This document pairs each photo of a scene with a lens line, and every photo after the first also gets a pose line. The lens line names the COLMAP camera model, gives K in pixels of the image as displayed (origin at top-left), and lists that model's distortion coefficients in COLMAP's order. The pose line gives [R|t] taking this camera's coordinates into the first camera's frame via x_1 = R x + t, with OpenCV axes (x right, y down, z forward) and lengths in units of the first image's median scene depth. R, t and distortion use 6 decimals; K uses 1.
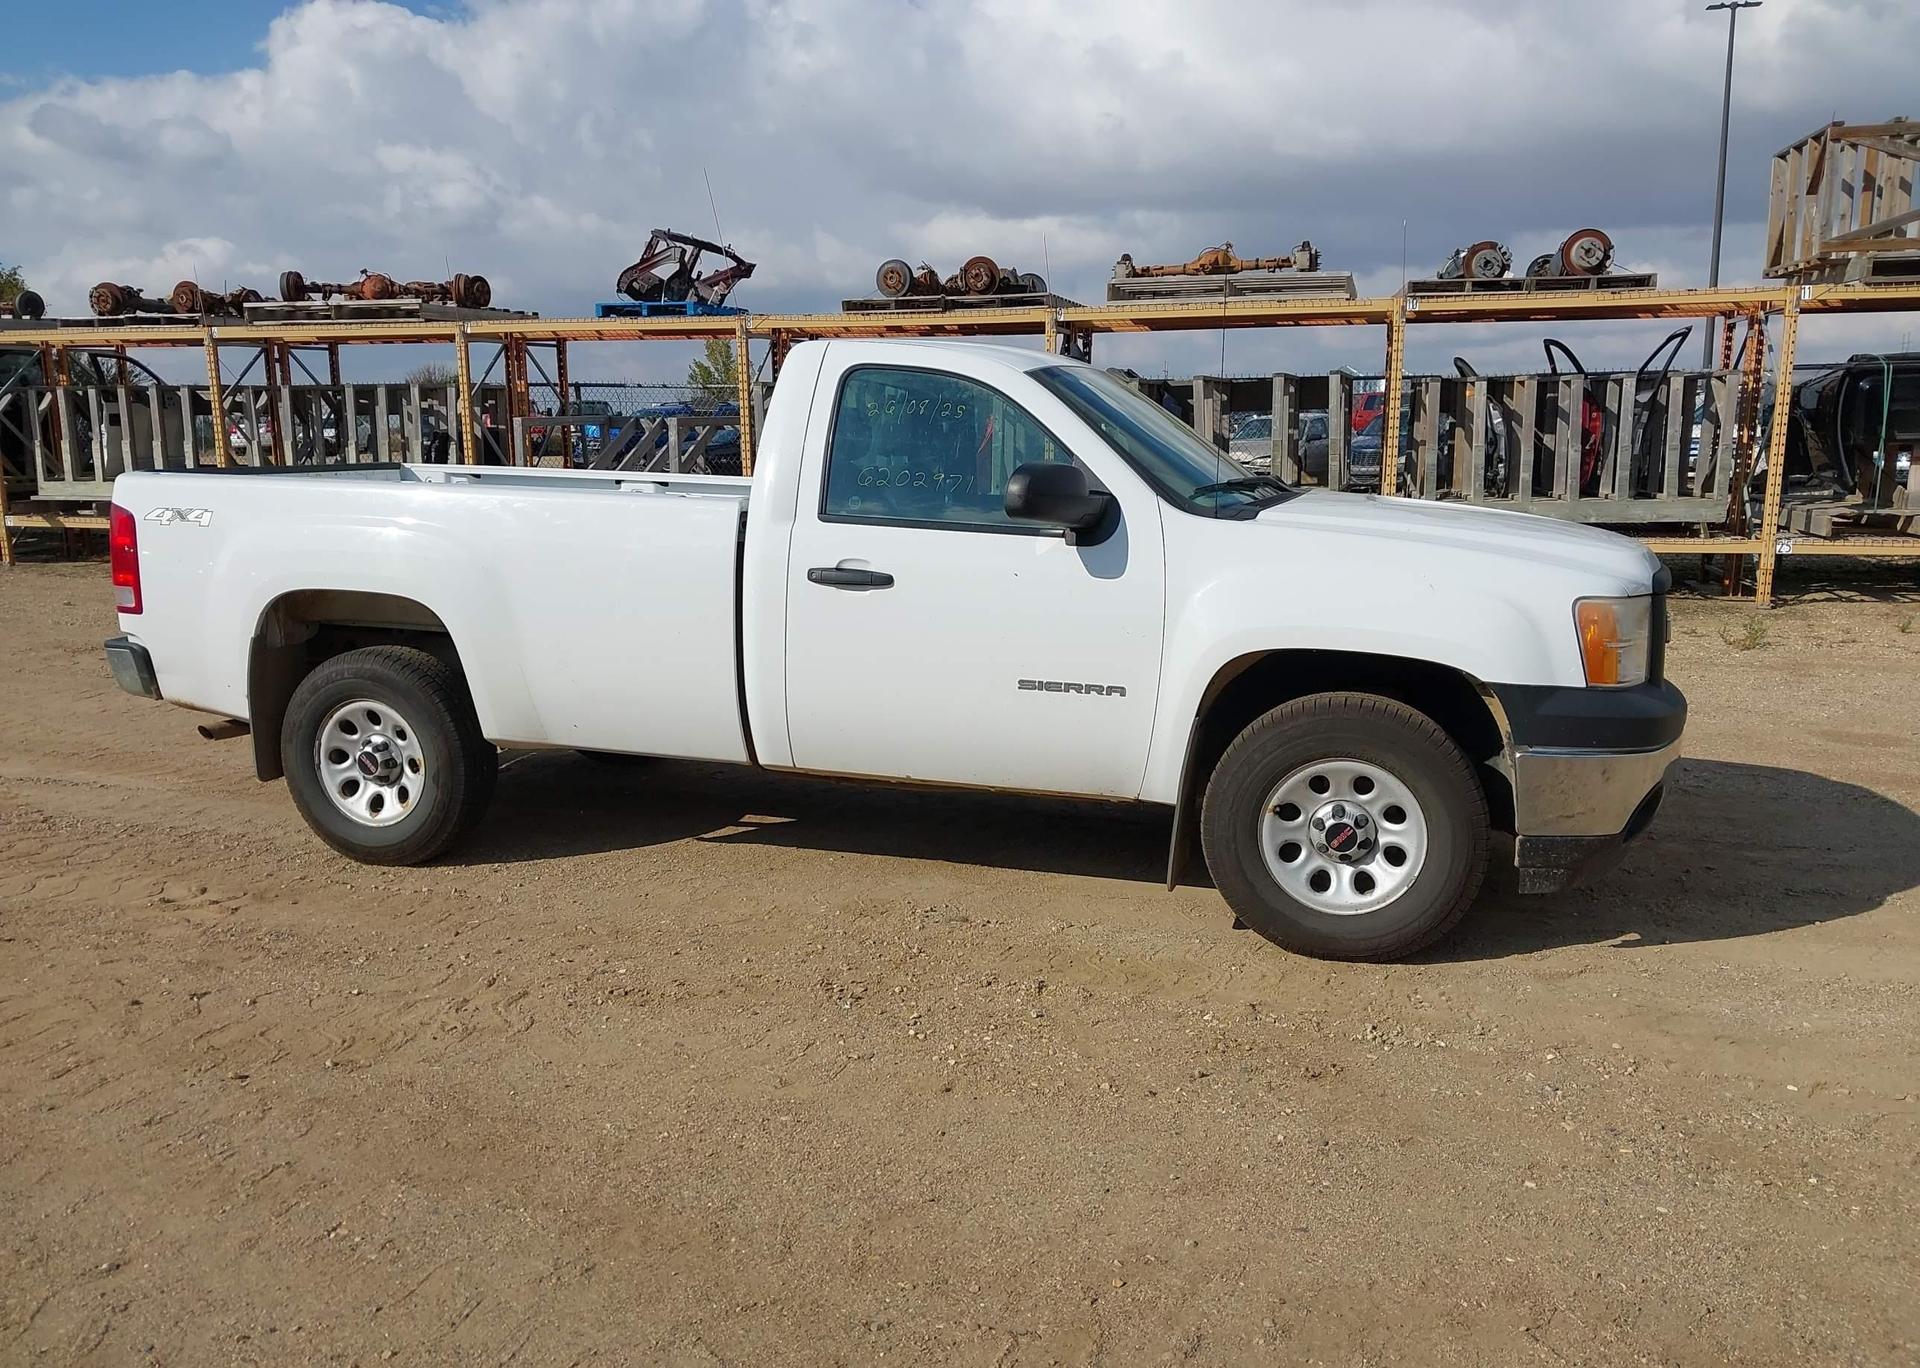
lens RADIAL K [[1511.8, 0, 945.0], [0, 1511.8, 689.5], [0, 0, 1]] dist [0.024468, -0.034891]
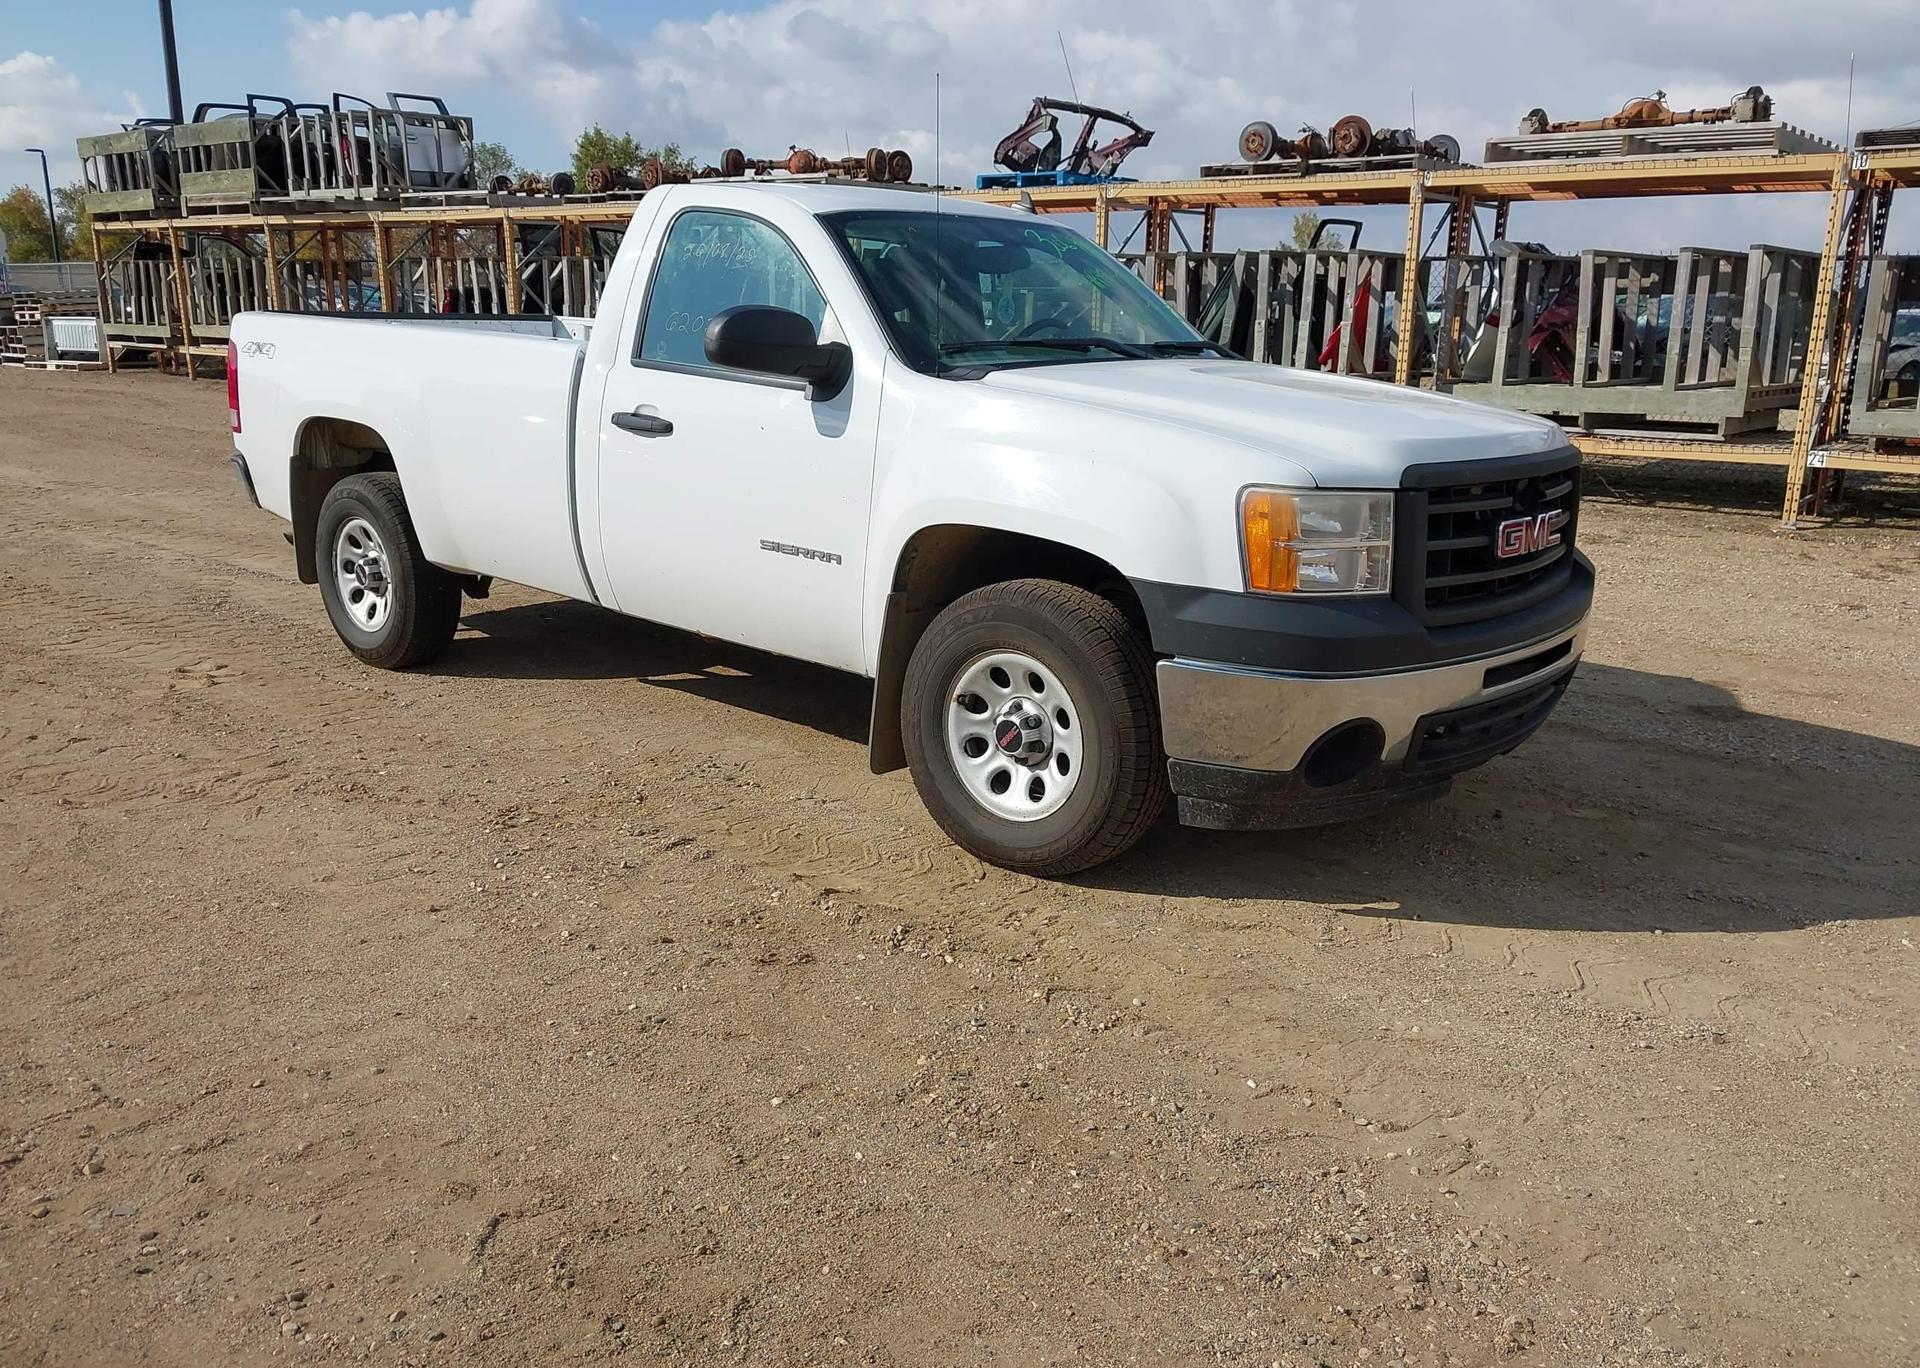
lens RADIAL K [[1511.8, 0, 948.6], [0, 1511.8, 690.8], [0, 0, 1]] dist [0.024468, -0.034891]
pose [[0.915730, 0.118100, -0.384045, 0.460904], [-0.090402, 0.991879, 0.089461, -0.005986], [0.391491, -0.047204, 0.918970, 0.123606]]
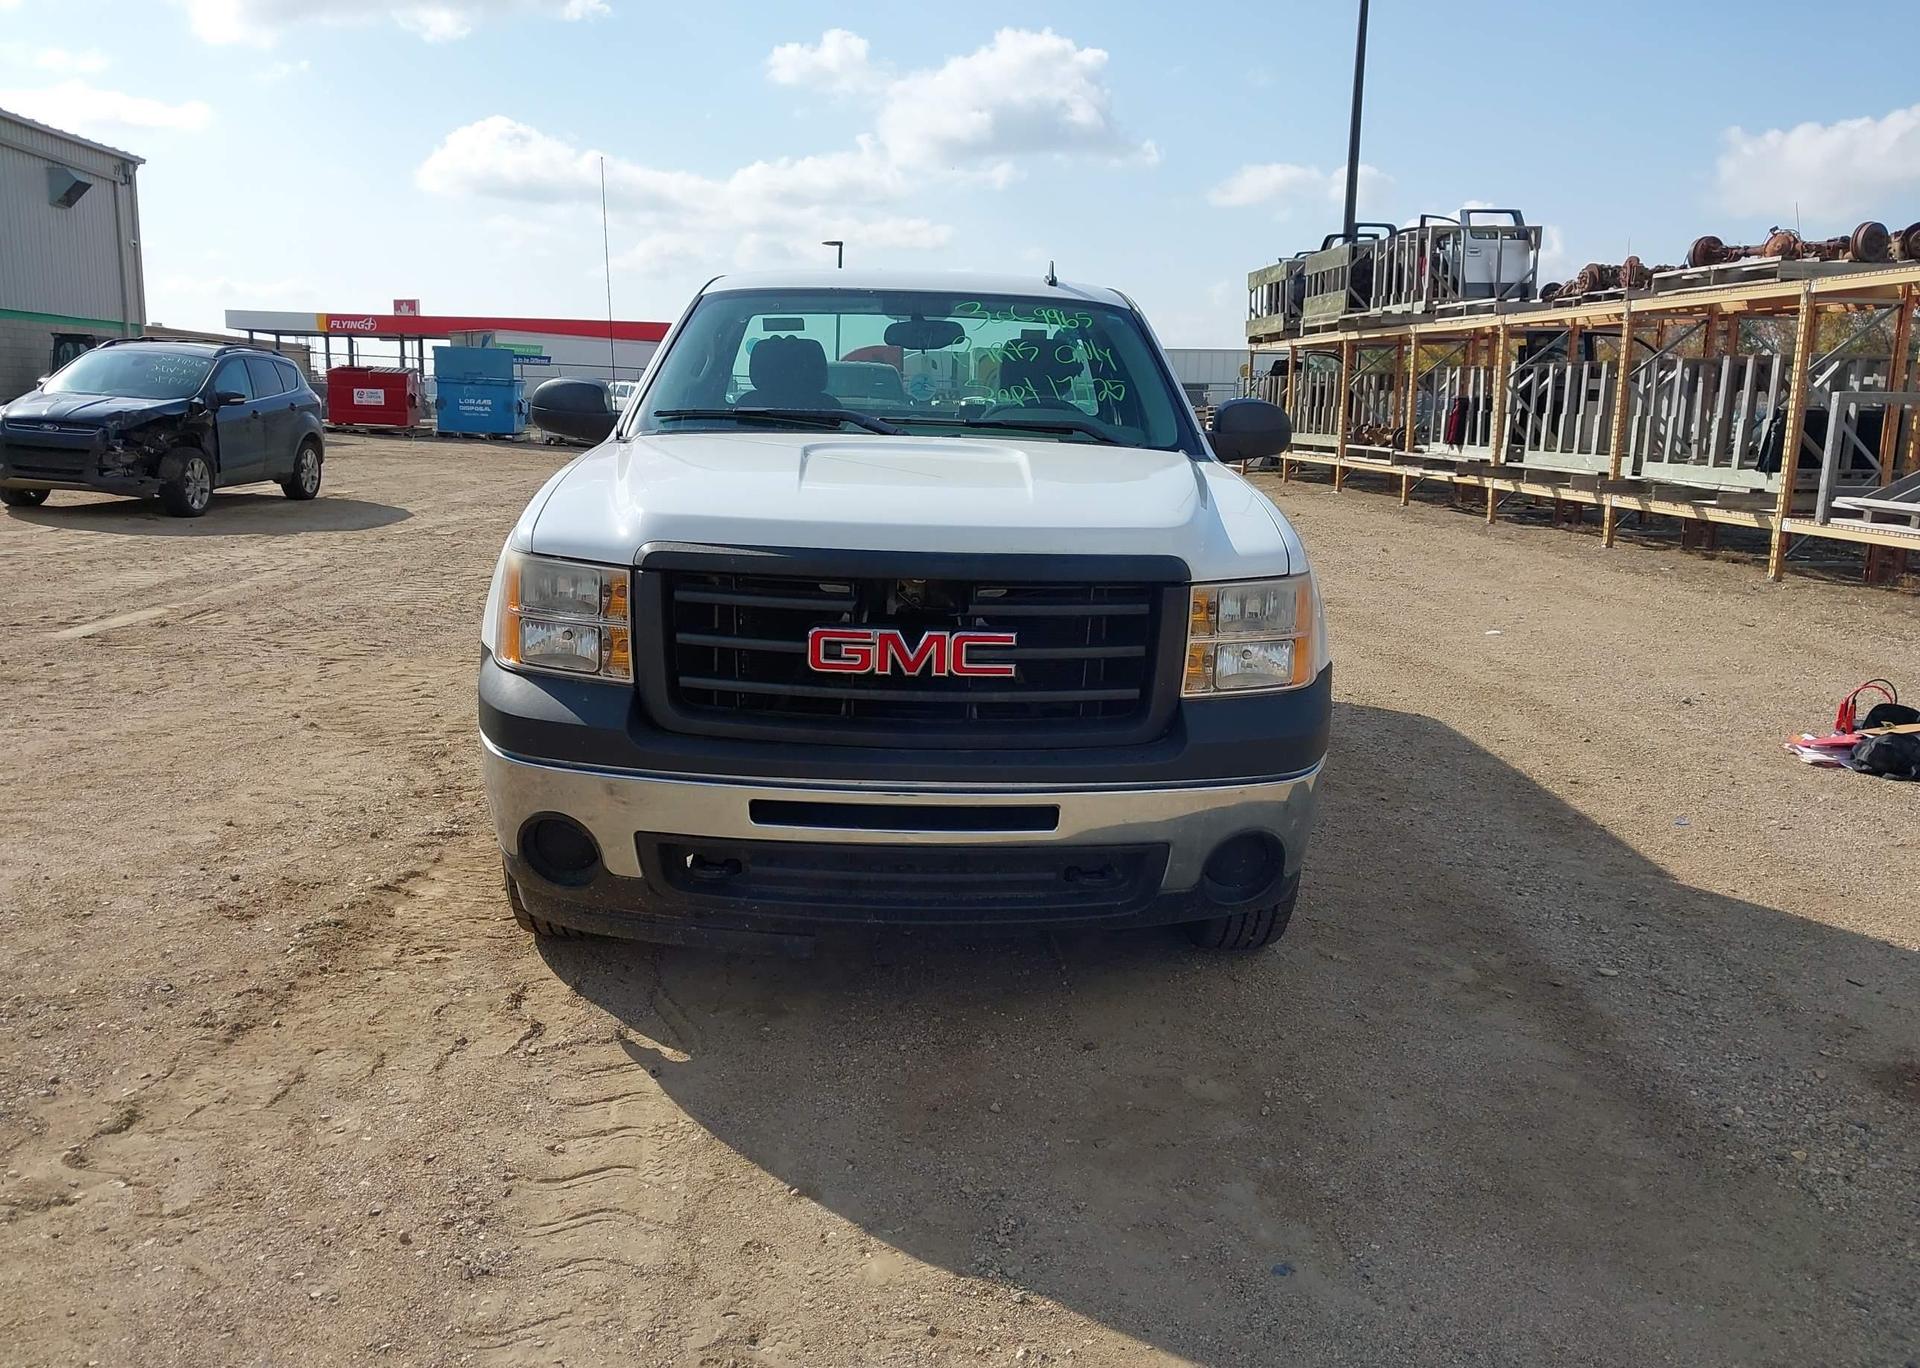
lens RADIAL K [[1511.8, 0, 953.1], [0, 1511.8, 704.5], [0, 0, 1]] dist [0.024468, -0.034891]
pose [[0.324598, 0.199481, -0.924578, 0.954751], [-0.188303, 0.971569, 0.143511, -0.105269], [0.926919, 0.127517, 0.352932, 0.719149]]
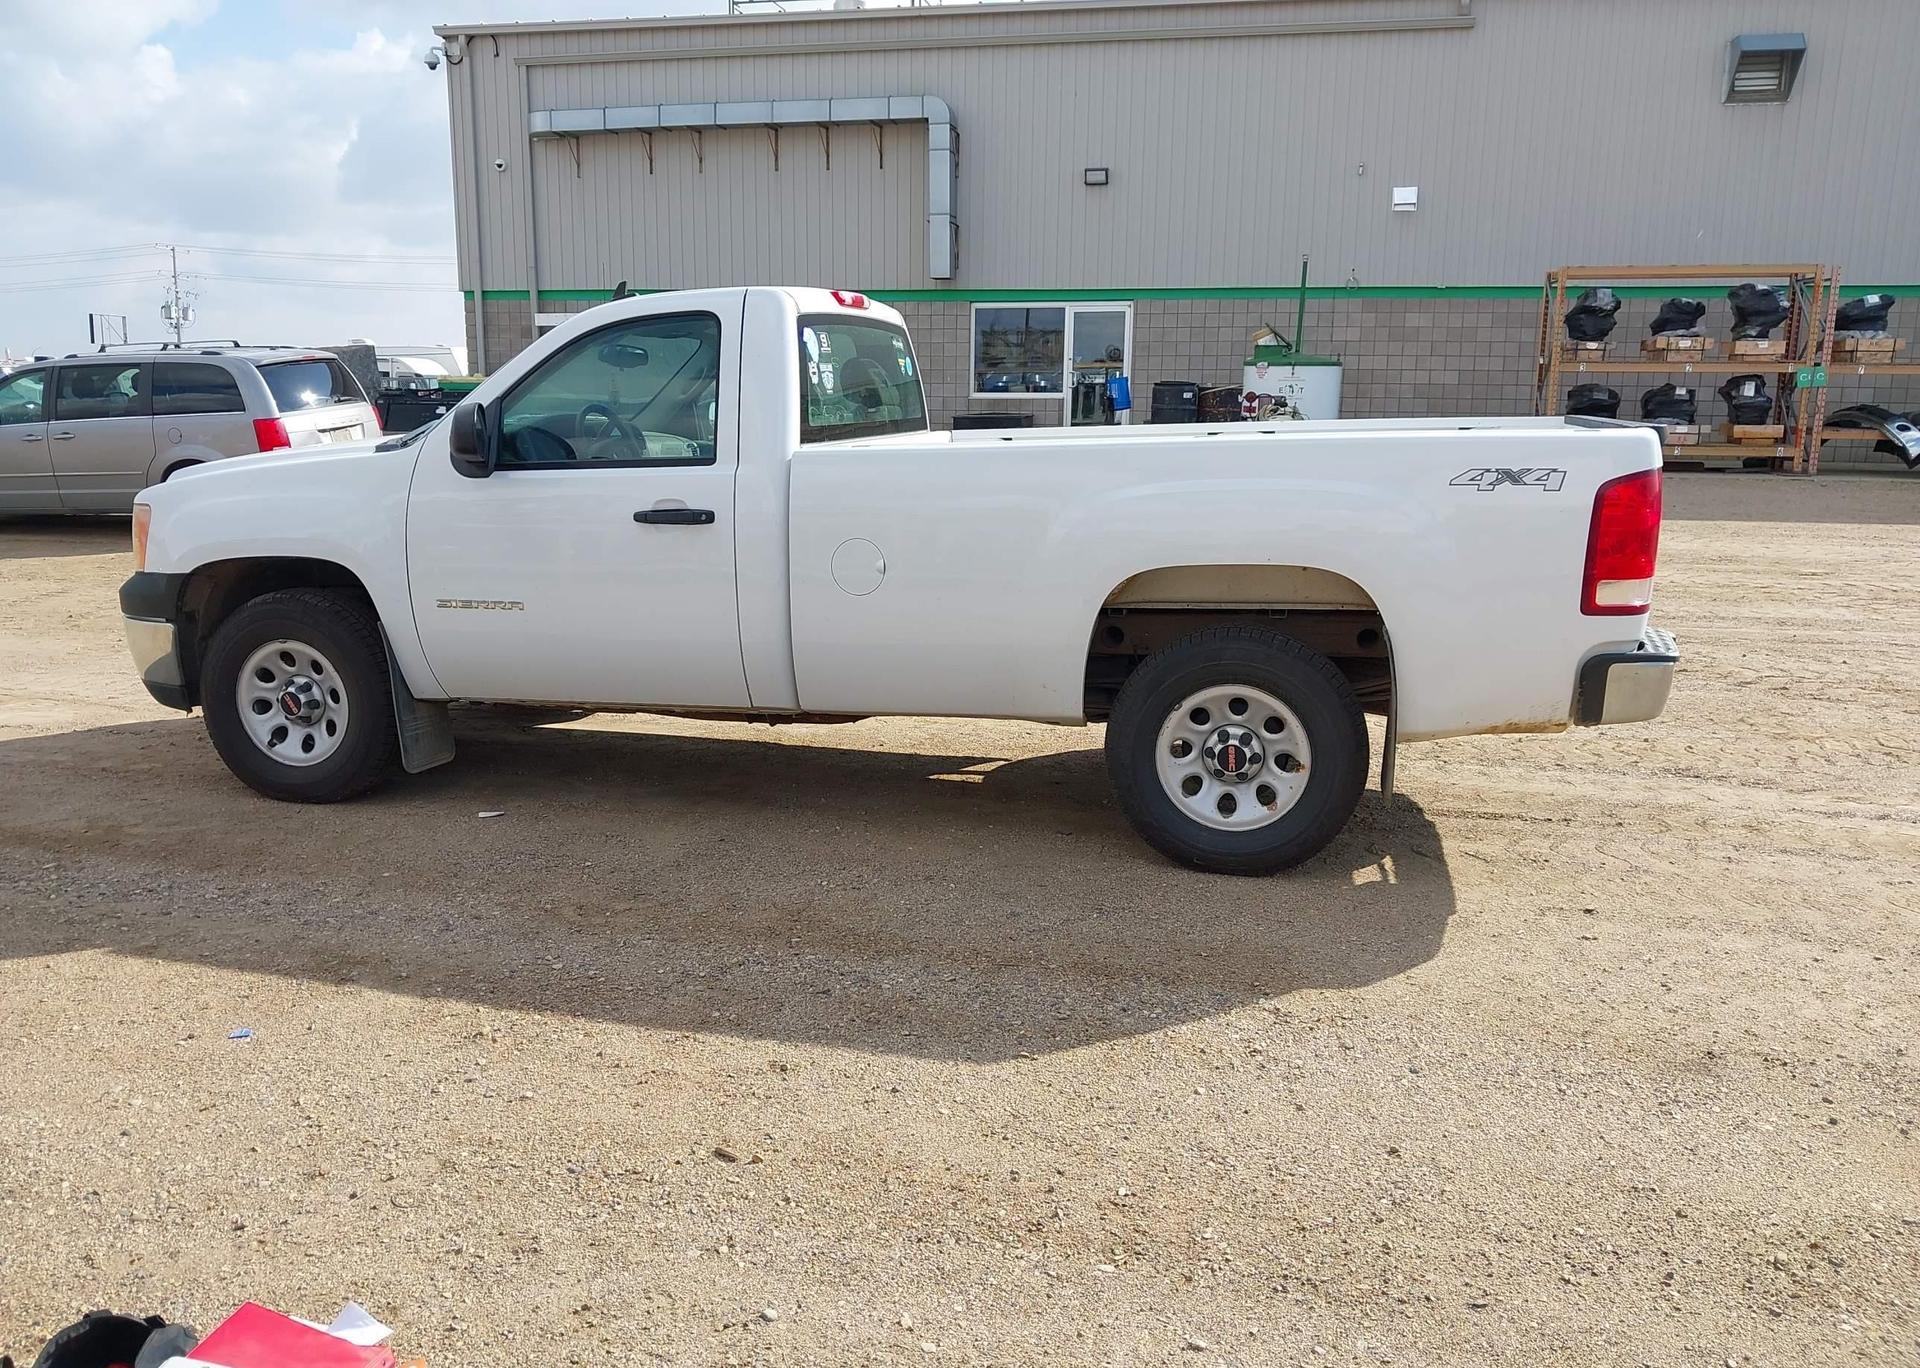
lens RADIAL K [[1511.8, 0, 938.6], [0, 1511.8, 705.0], [0, 0, 1]] dist [0.024468, -0.034891]
pose [[-0.999151, 0.012223, -0.039345, -0.071112], [-0.002985, 0.930990, 0.365033, -0.346453], [0.041092, 0.364840, -0.930163, 2.090071]]
